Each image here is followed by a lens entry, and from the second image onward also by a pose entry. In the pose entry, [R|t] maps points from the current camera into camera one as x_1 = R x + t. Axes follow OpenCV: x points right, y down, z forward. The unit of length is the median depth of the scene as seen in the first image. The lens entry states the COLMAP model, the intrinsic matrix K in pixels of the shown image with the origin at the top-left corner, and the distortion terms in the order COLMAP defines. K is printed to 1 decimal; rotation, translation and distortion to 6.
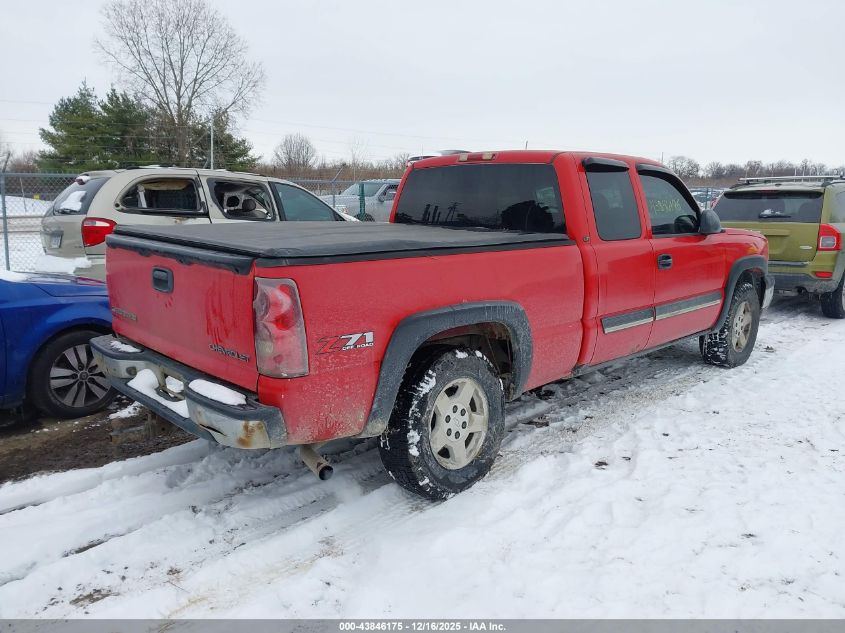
lens RADIAL K [[682.1, 0, 427.9], [0, 682.1, 320.9], [0, 0, 1]] dist [0.013406, -0.006722]
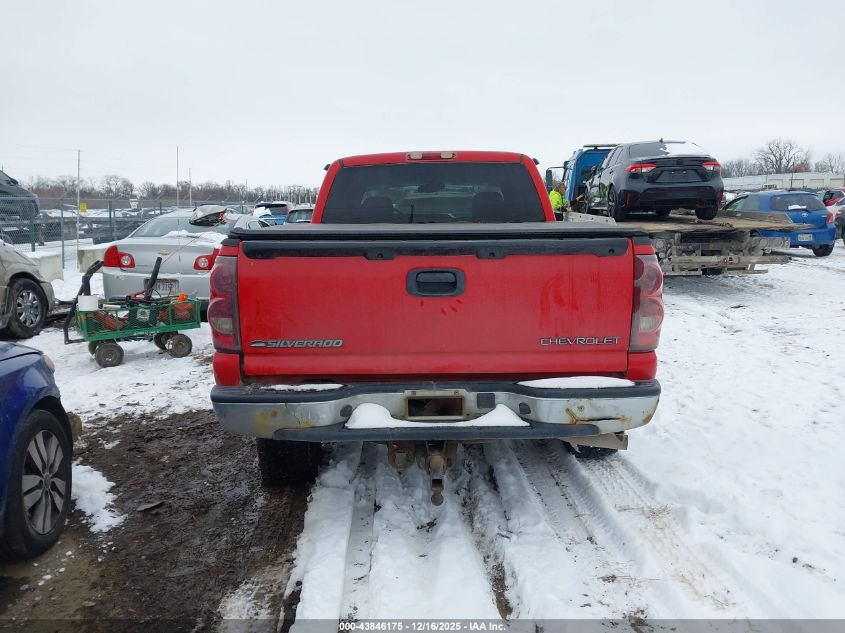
lens RADIAL K [[682.1, 0, 427.9], [0, 682.1, 320.9], [0, 0, 1]] dist [0.013406, -0.006722]
pose [[0.675836, -0.138857, 0.723853, -0.720476], [0.160641, 0.986234, 0.039205, -0.033892], [-0.719333, 0.089784, 0.688839, 0.311265]]
